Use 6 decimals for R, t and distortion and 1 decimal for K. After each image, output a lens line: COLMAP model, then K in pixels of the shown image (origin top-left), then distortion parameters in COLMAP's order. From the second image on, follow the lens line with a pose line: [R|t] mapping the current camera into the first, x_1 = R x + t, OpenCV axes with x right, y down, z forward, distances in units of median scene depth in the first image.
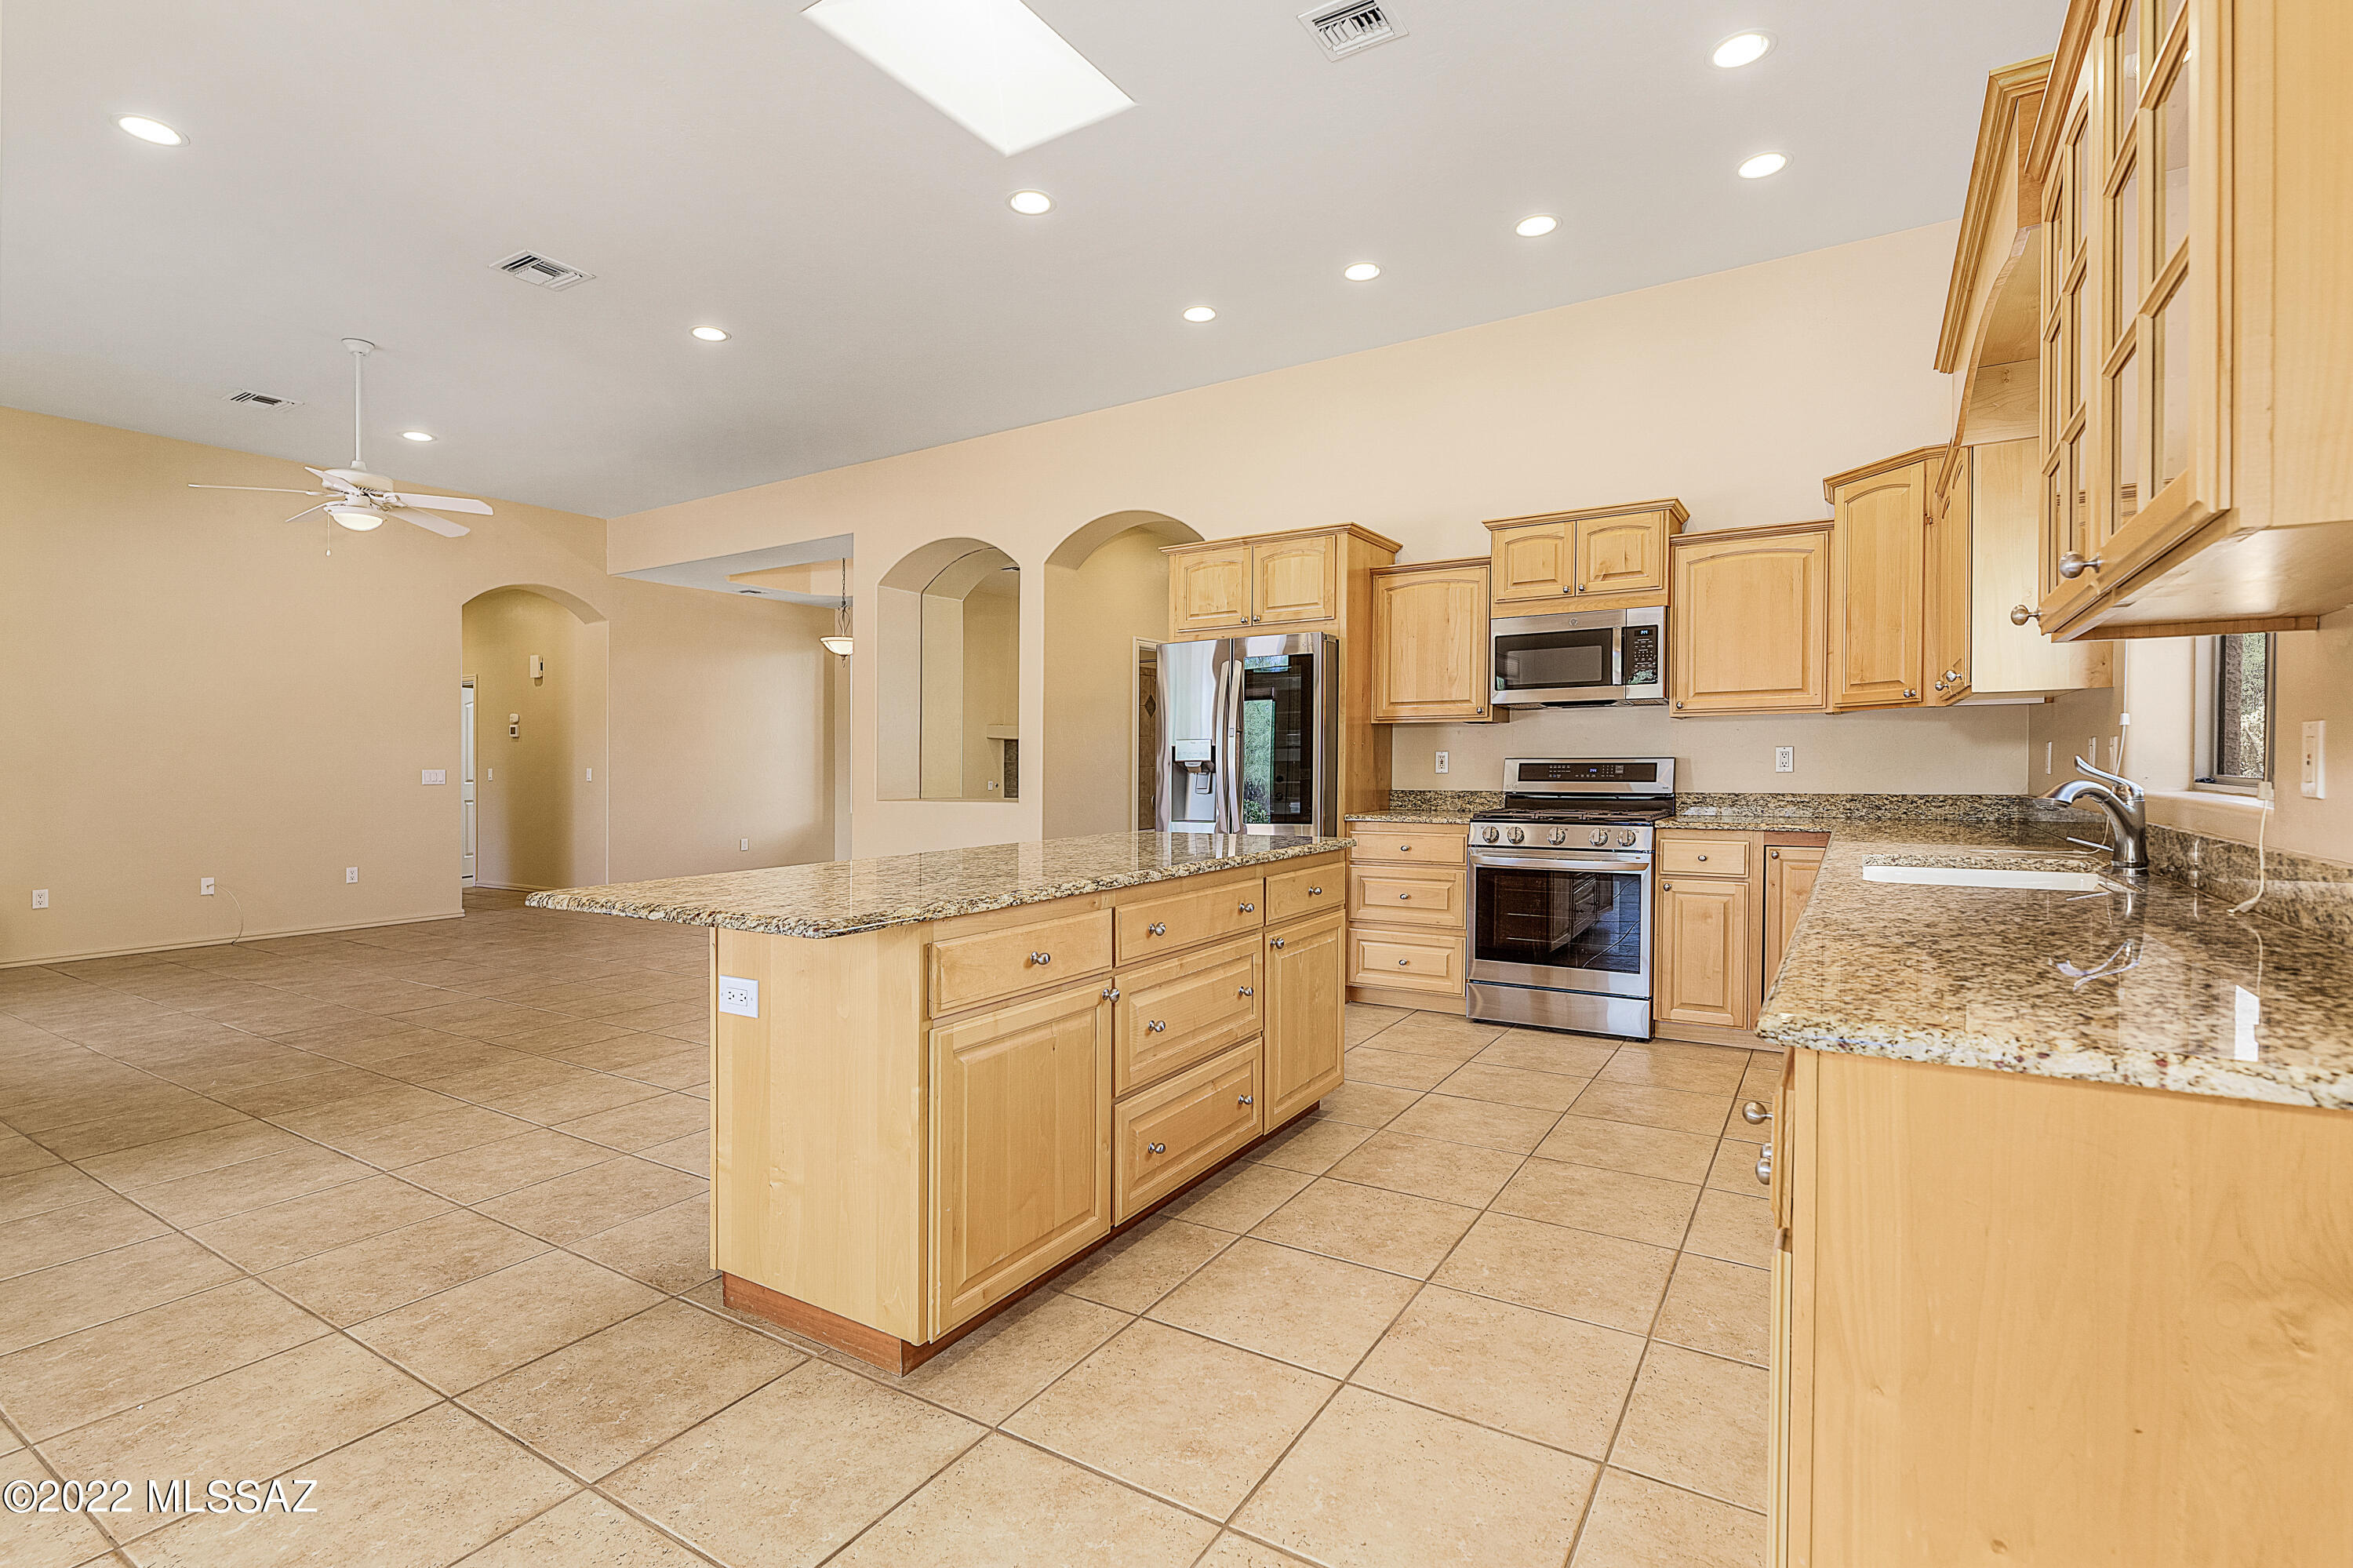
lens RADIAL K [[1144.8, 0, 1165.6], [0, 1144.8, 758.6], [0, 0, 1]] dist [-0.003538, -0.000717]
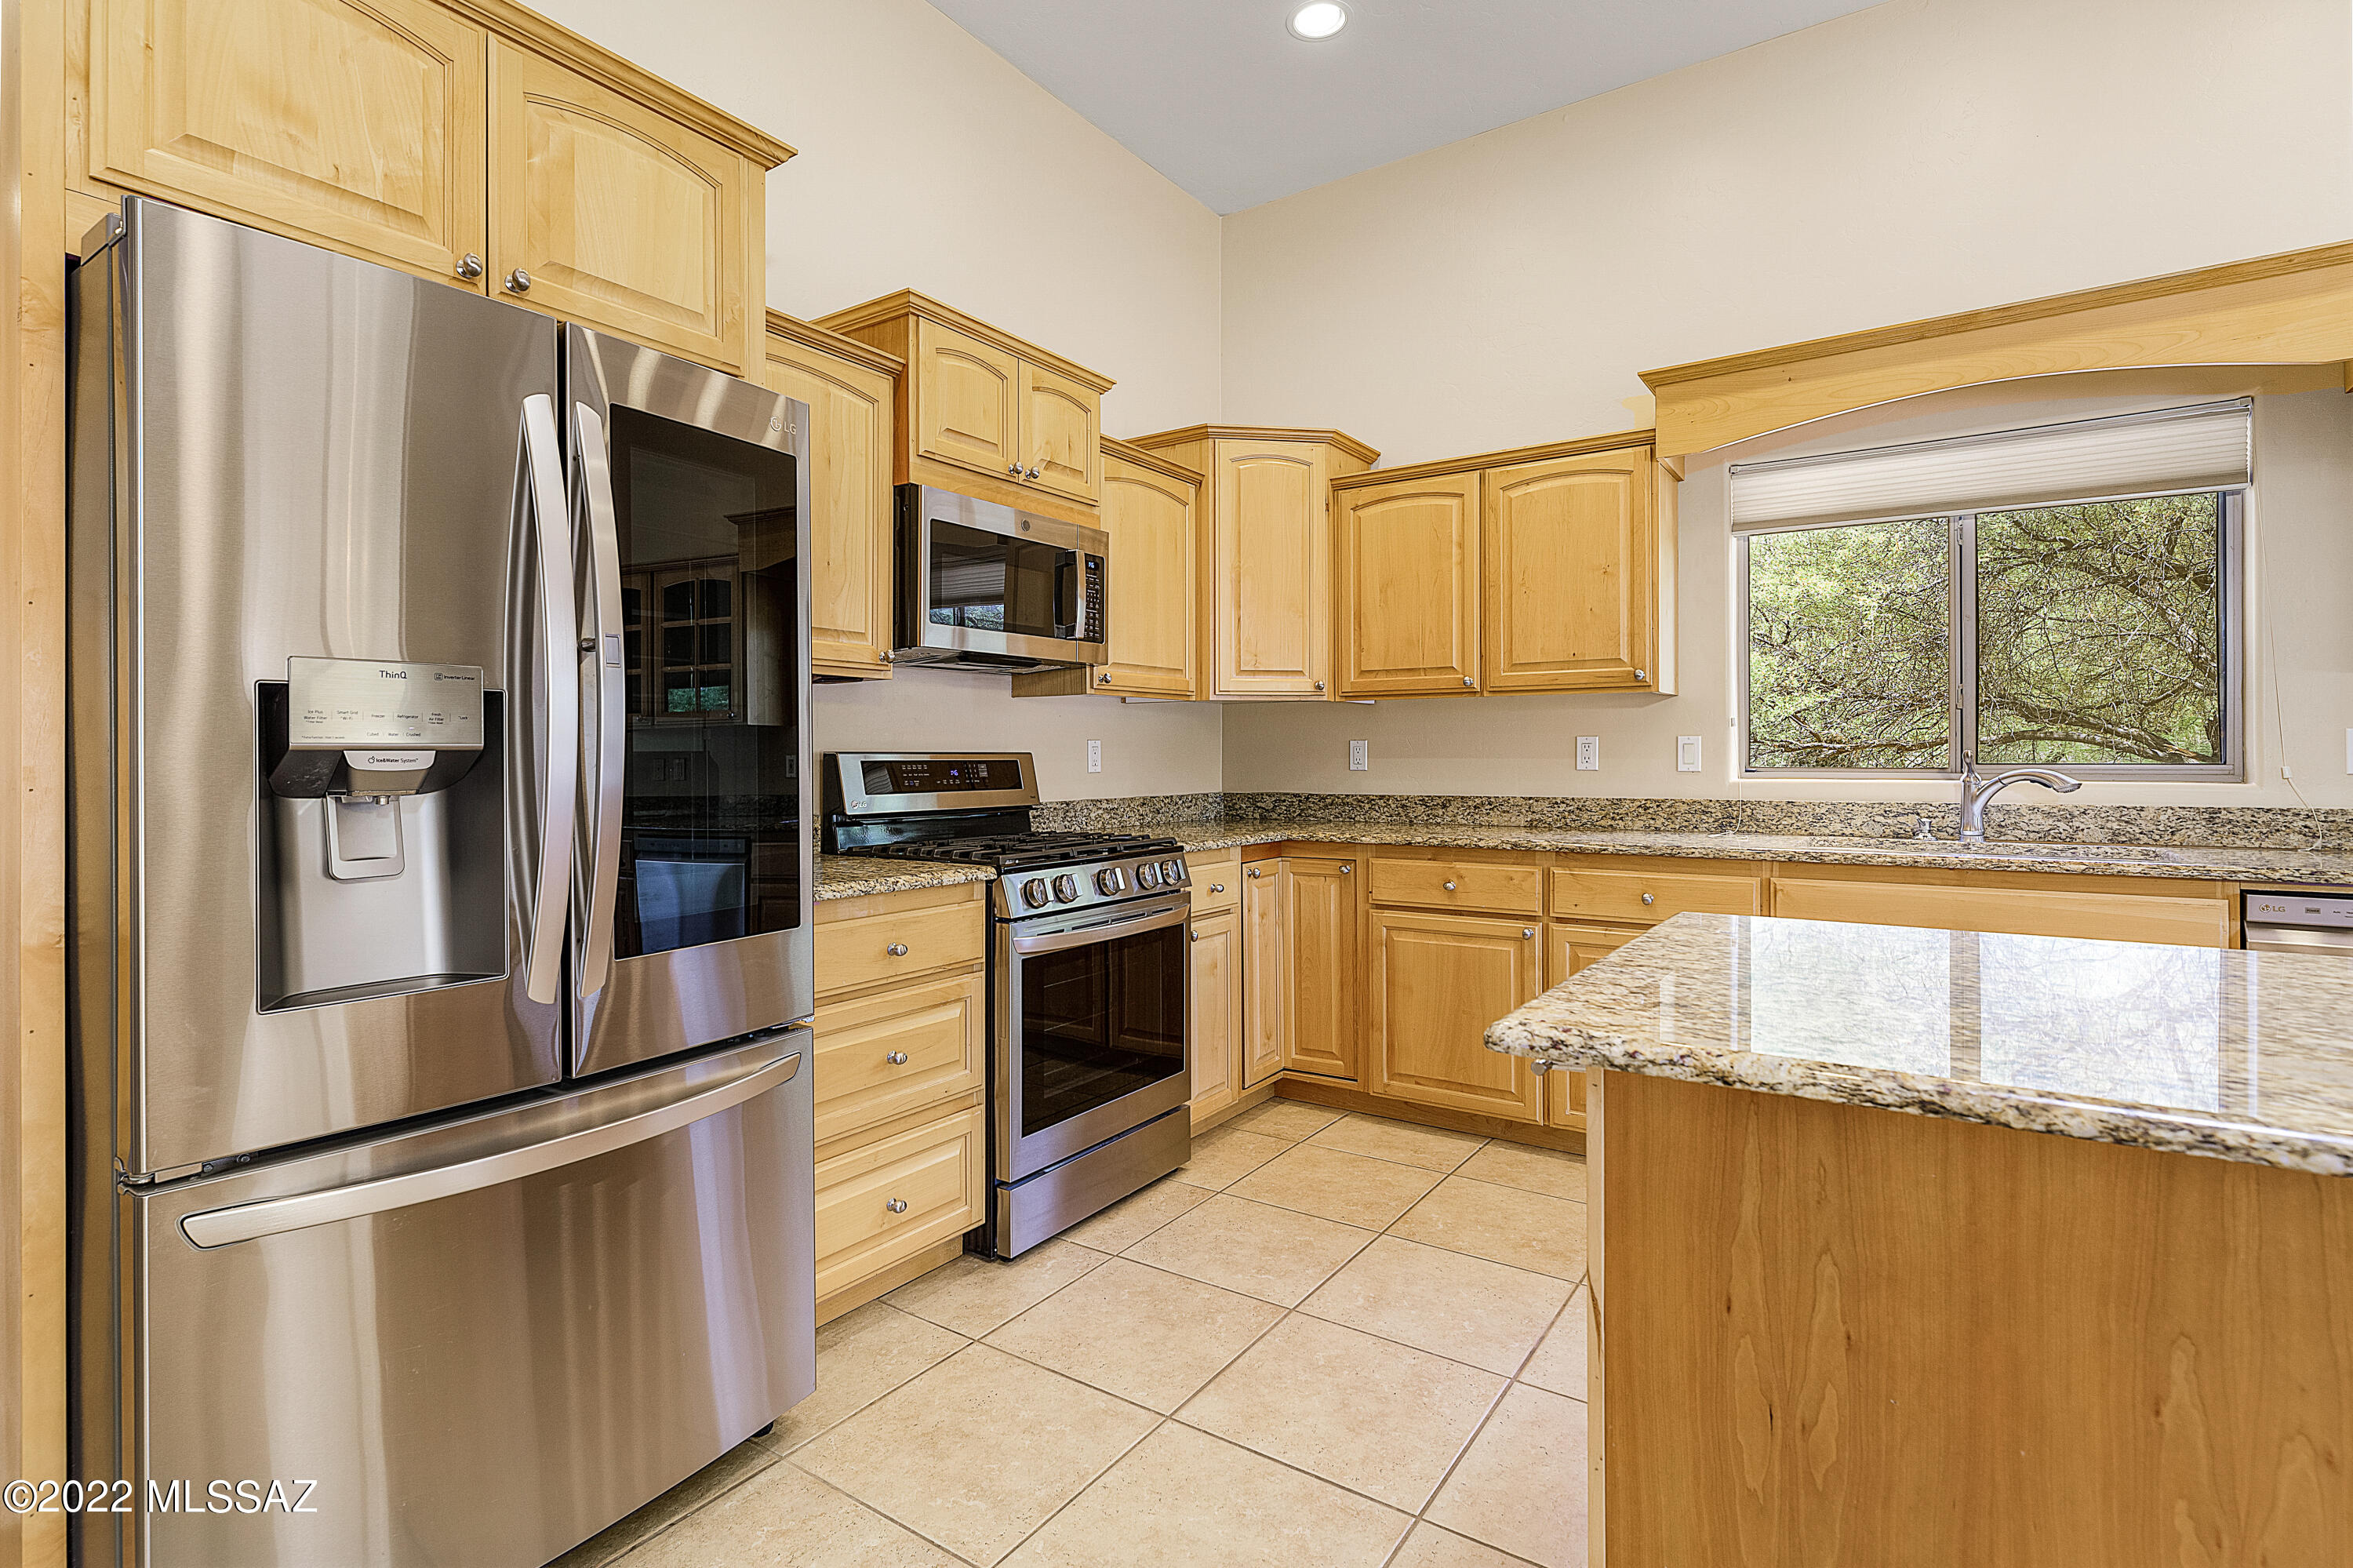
lens RADIAL K [[1144.8, 0, 1165.6], [0, 1144.8, 758.6], [0, 0, 1]] dist [-0.003538, -0.000717]
pose [[0.024701, 0.004193, 0.999686, -0.243977], [0.000537, 0.999991, -0.004208, 0.005727], [-0.999695, 0.000640, 0.024699, 0.921600]]
